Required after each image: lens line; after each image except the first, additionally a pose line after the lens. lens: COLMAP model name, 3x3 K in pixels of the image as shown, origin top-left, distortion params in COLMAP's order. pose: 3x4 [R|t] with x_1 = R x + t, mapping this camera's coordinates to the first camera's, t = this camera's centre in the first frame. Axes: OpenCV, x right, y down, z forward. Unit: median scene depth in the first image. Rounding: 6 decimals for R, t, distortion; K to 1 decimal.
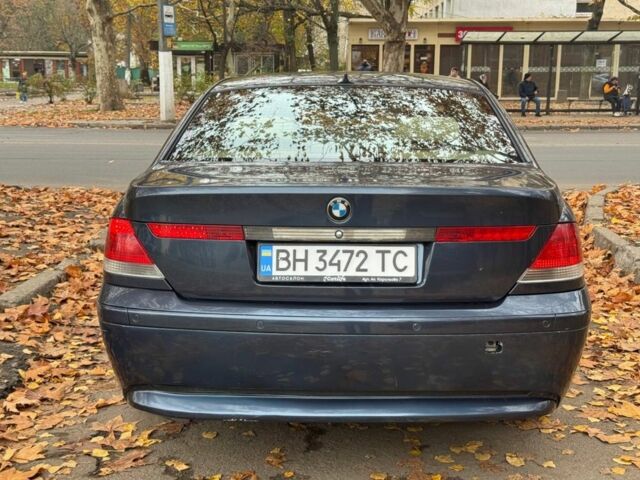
lens RADIAL K [[878.8, 0, 319.4], [0, 878.8, 240.5], [0, 0, 1]] dist [0.024610, 0.000000]
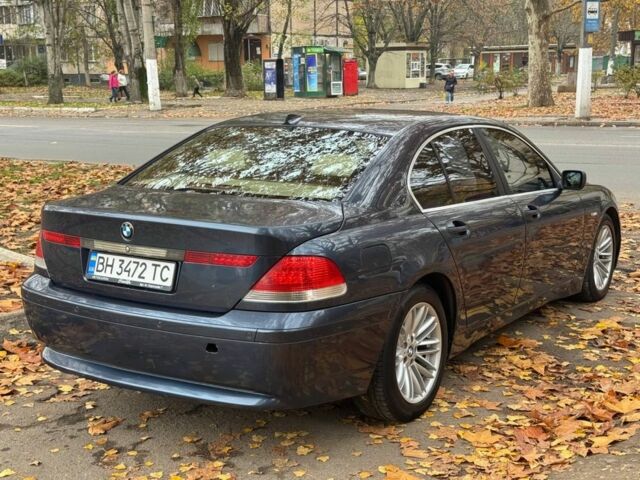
lens RADIAL K [[878.8, 0, 320.0], [0, 878.8, 239.2], [0, 0, 1]] dist [0.024610, 0.000000]
pose [[0.838276, 0.079472, -0.539423, 0.986827], [-0.072668, 0.996779, 0.033925, -0.088769], [0.540382, 0.010761, 0.841351, 0.024275]]
